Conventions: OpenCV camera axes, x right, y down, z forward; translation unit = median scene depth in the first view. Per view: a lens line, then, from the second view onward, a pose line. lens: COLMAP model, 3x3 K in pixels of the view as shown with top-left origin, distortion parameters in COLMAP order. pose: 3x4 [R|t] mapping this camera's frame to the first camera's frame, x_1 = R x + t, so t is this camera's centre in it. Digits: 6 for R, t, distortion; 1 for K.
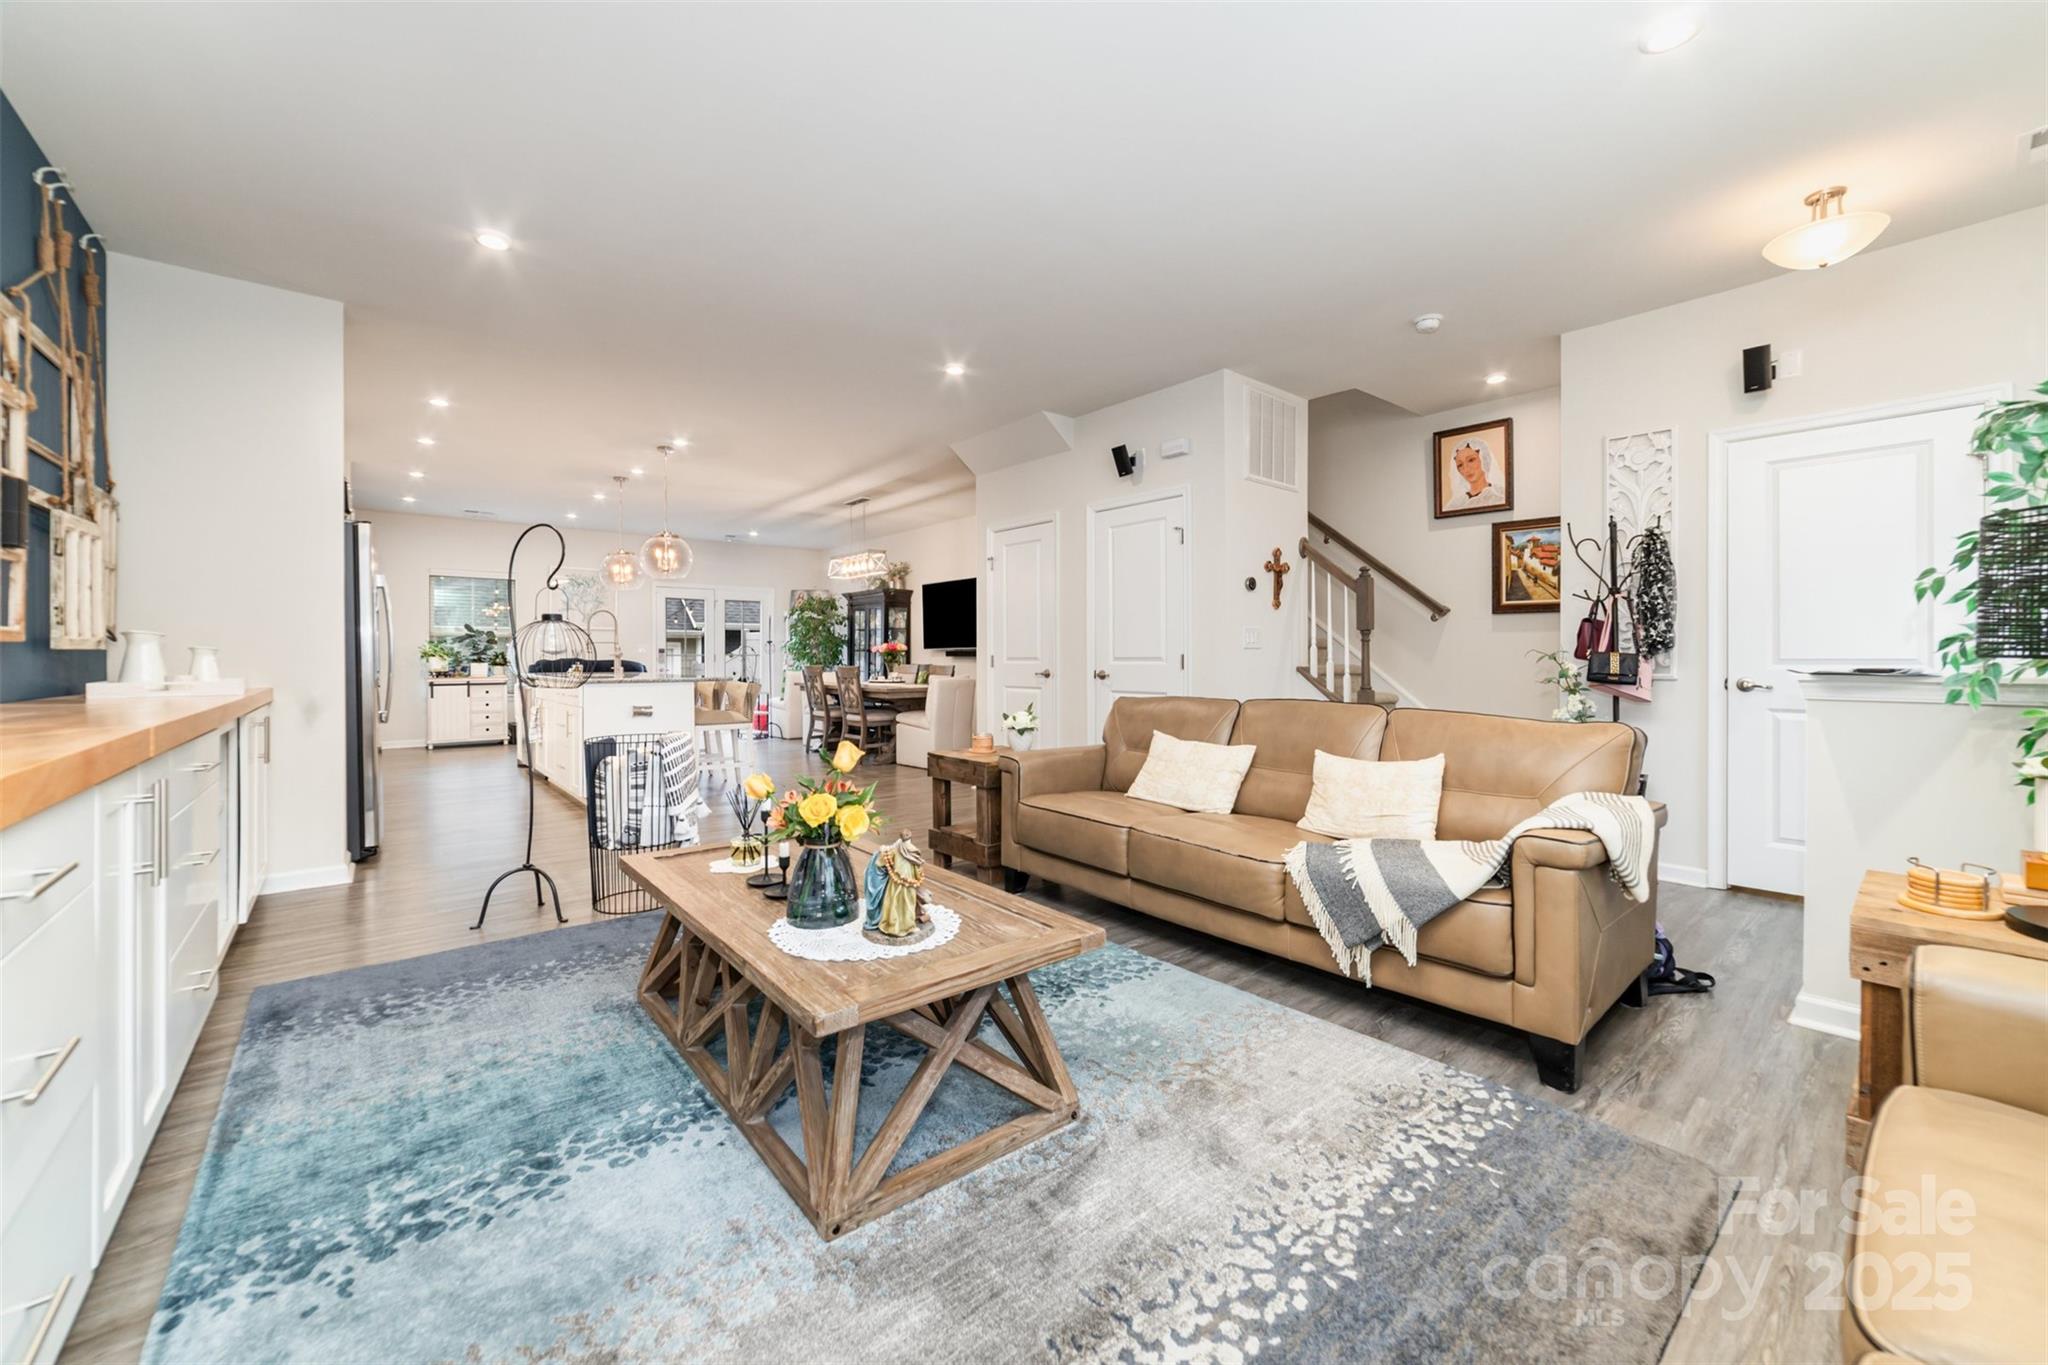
lens RADIAL K [[792.6, 0, 1033.8], [0, 792.6, 687.9], [0, 0, 1]] dist [-0.018961, 0.007576]
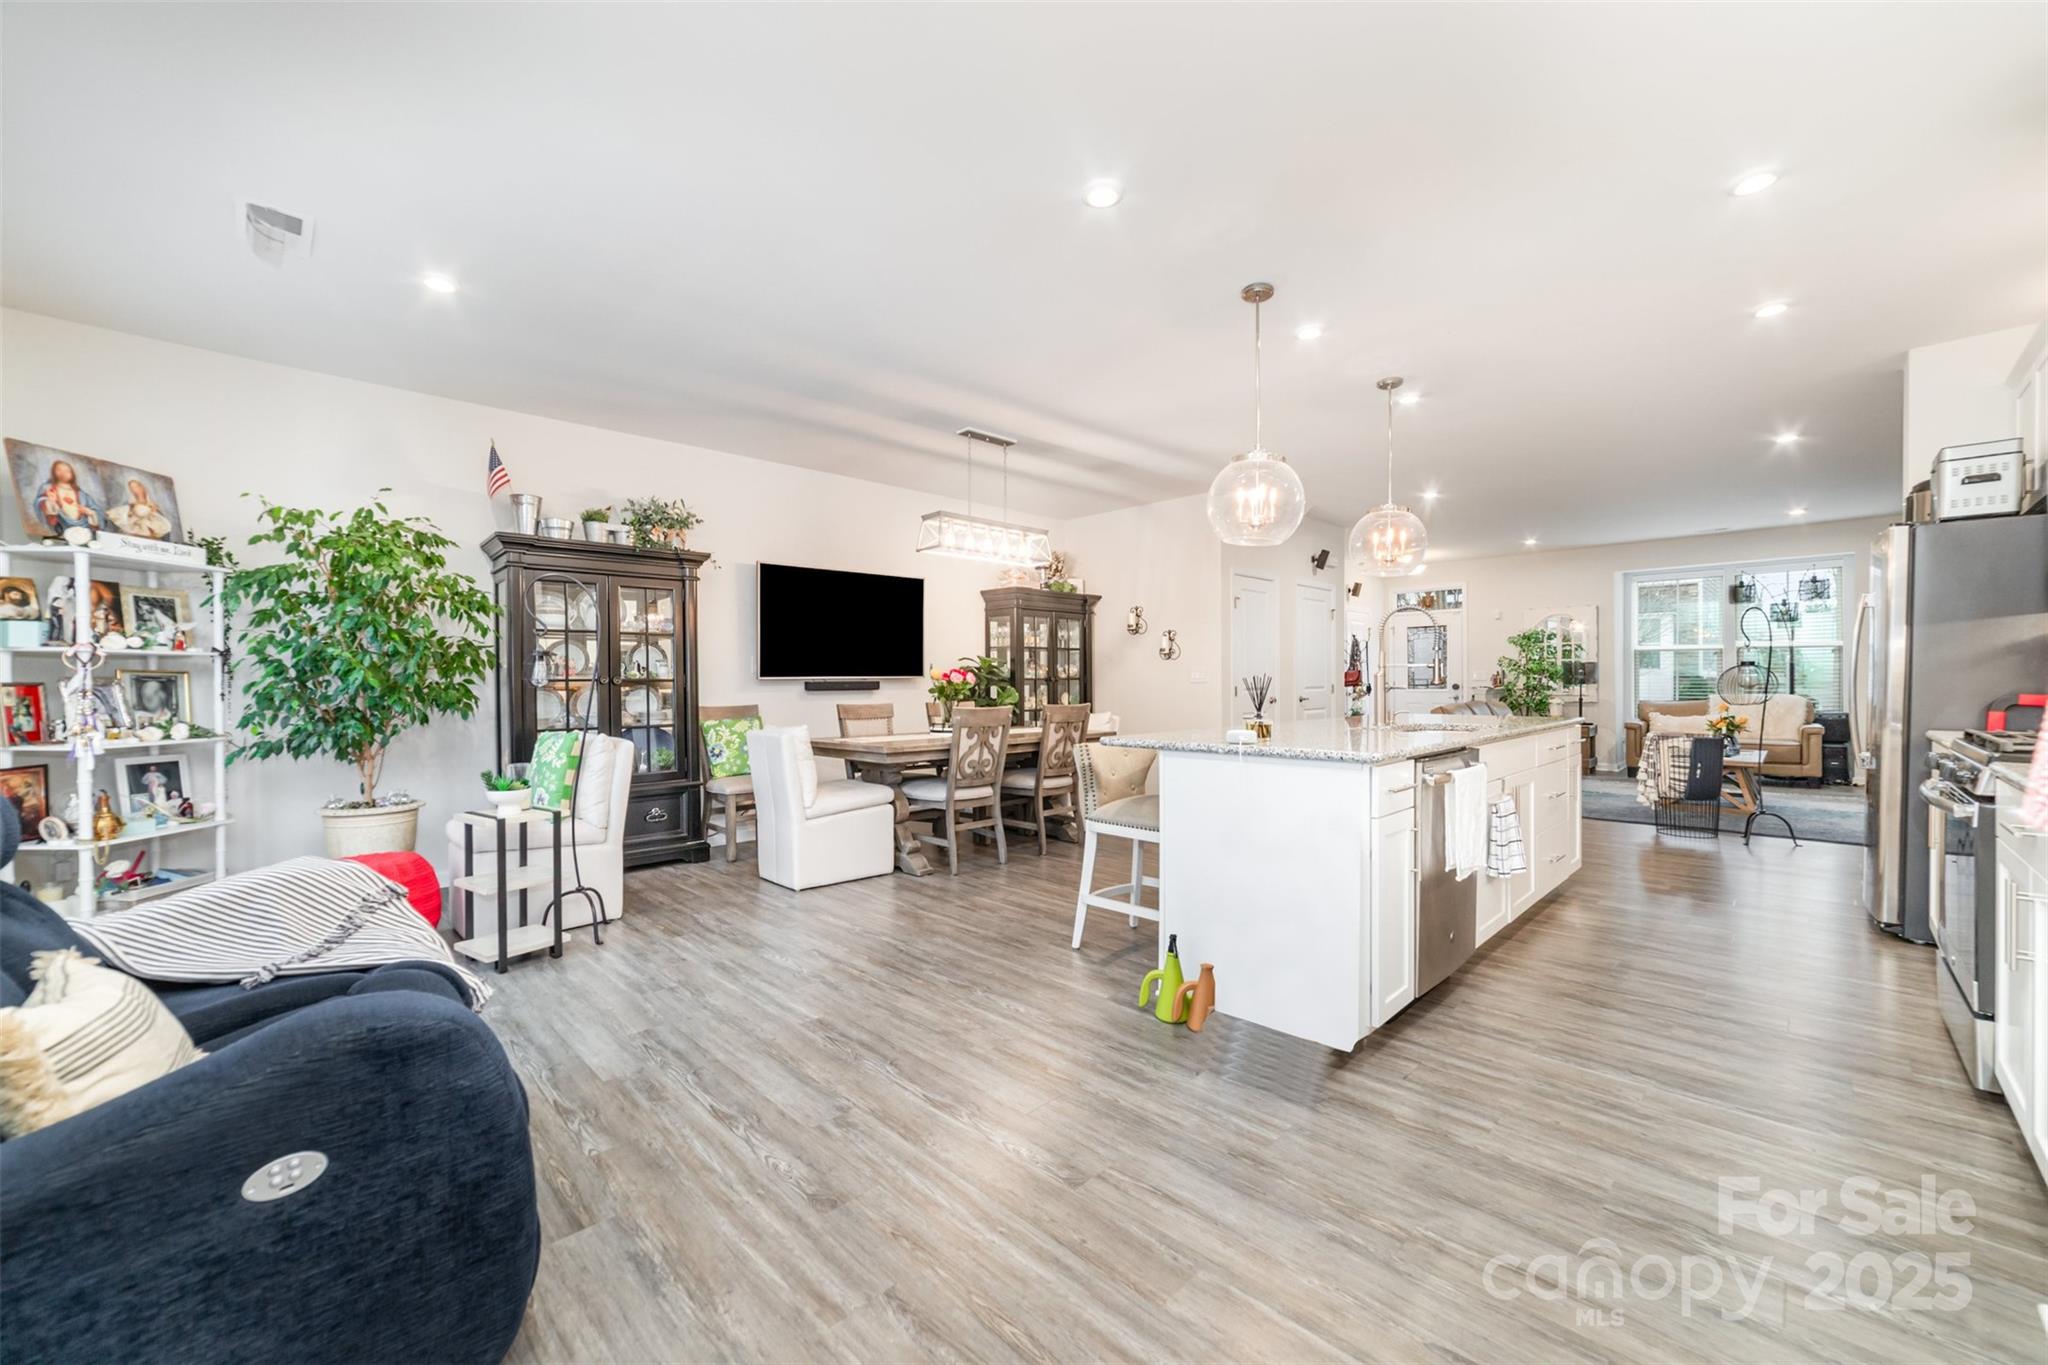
lens RADIAL K [[784.5, 0, 1029.9], [0, 784.5, 683.2], [0, 0, 1]] dist [-0.019066, 0.006814]
pose [[-0.064695, 0.000112, 0.997905, -0.753980], [0.054354, 0.998516, 0.003412, -0.040668], [-0.996424, 0.054461, -0.064605, 0.913654]]
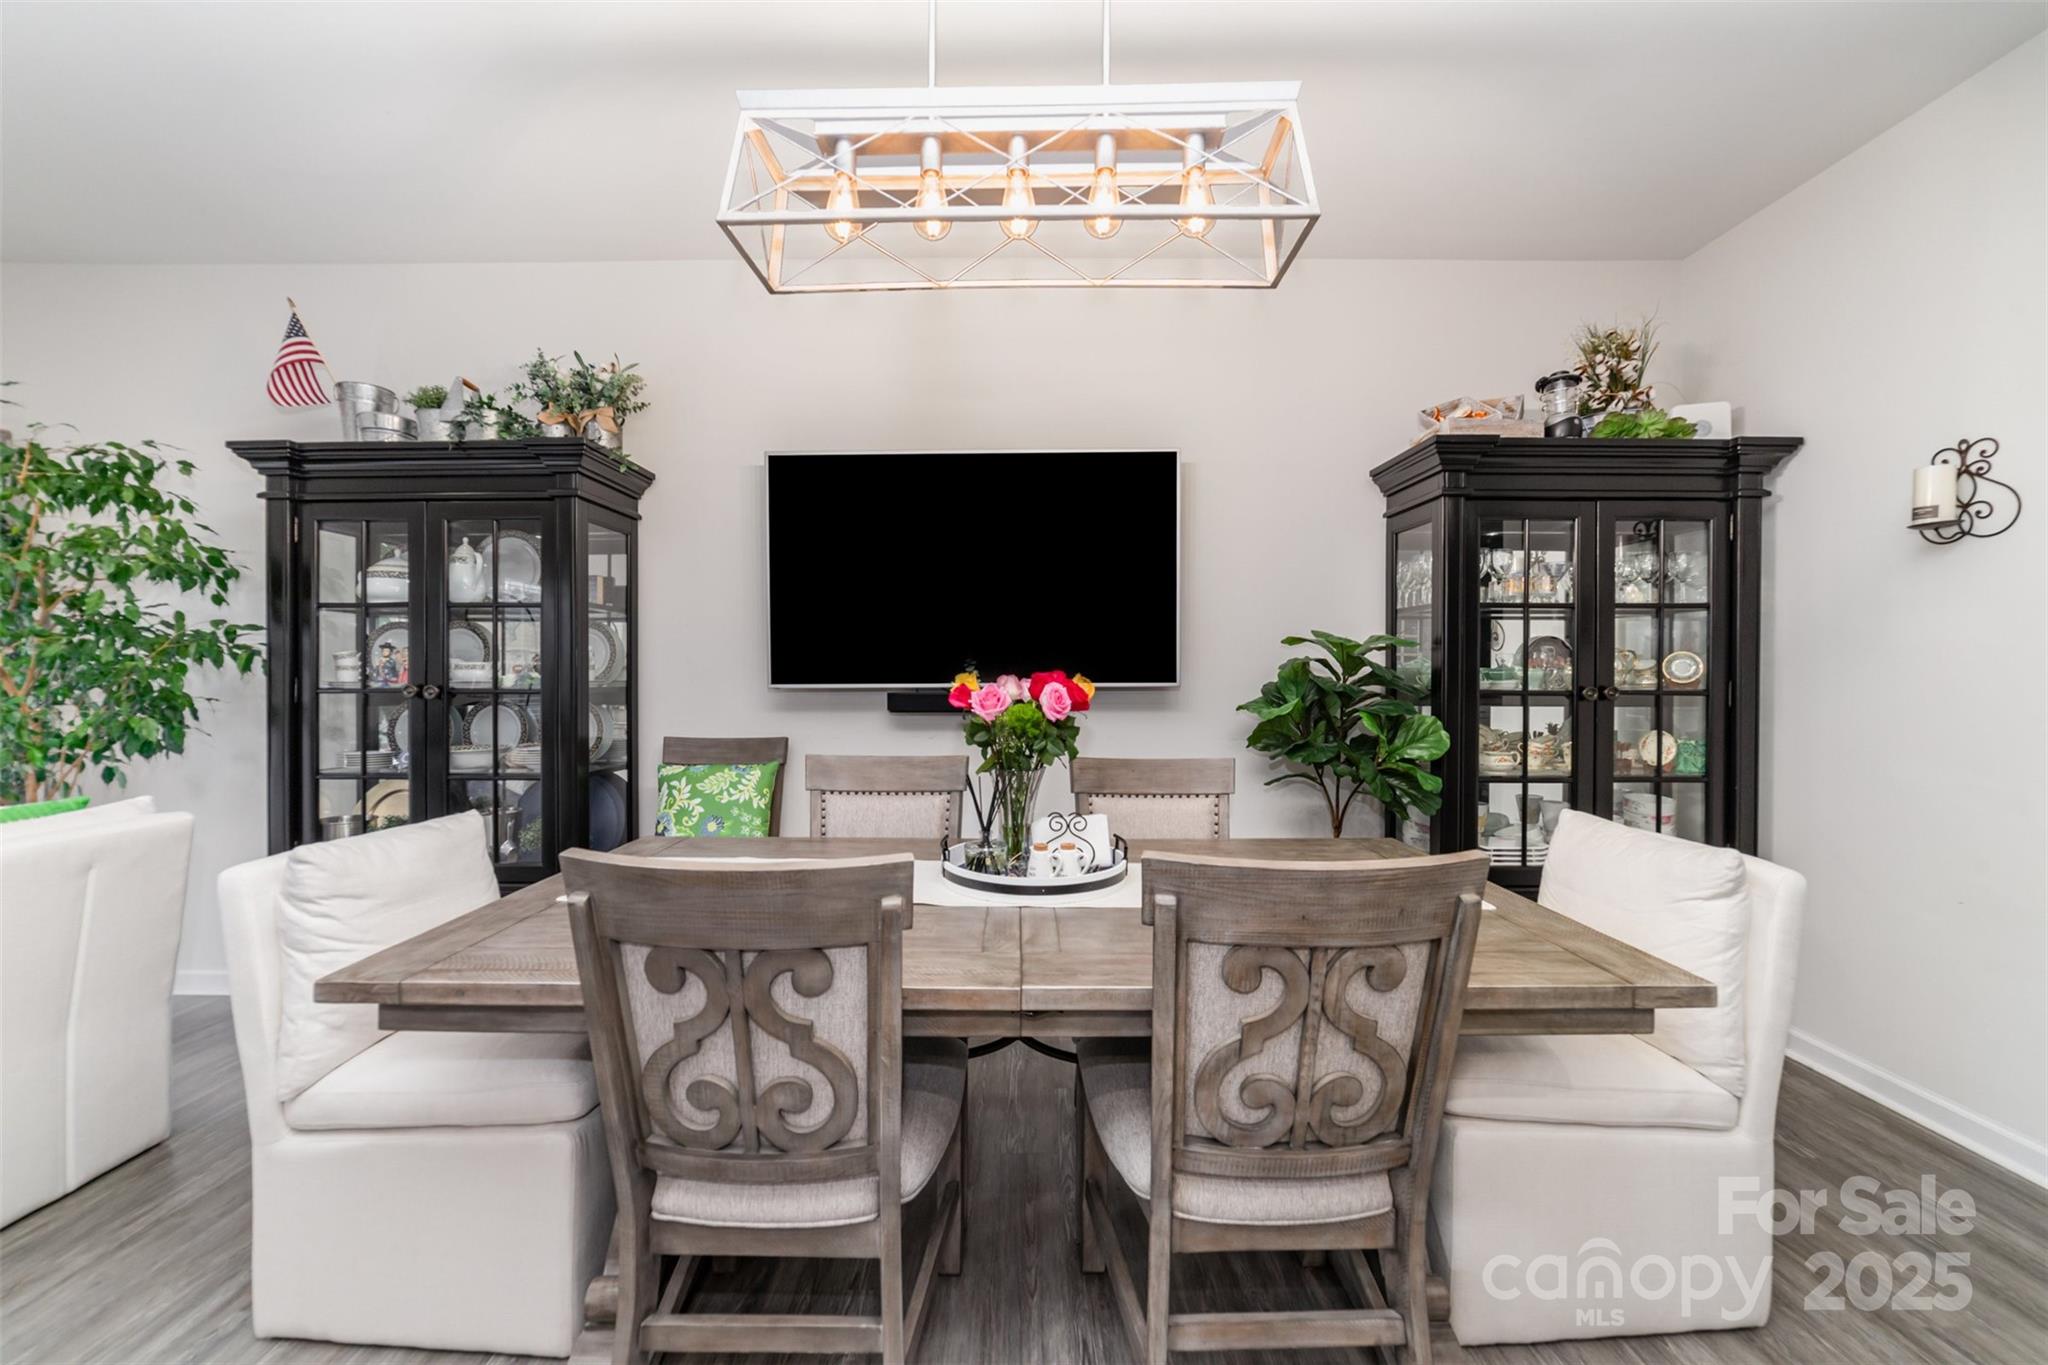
lens RADIAL K [[792.6, 0, 1033.8], [0, 792.6, 687.9], [0, 0, 1]] dist [-0.018961, 0.007576]
pose [[0.651278, -0.009231, 0.758783, -0.312340], [0.031660, 0.999386, -0.015016, -0.045286], [-0.758178, 0.033803, 0.651171, 0.809047]]
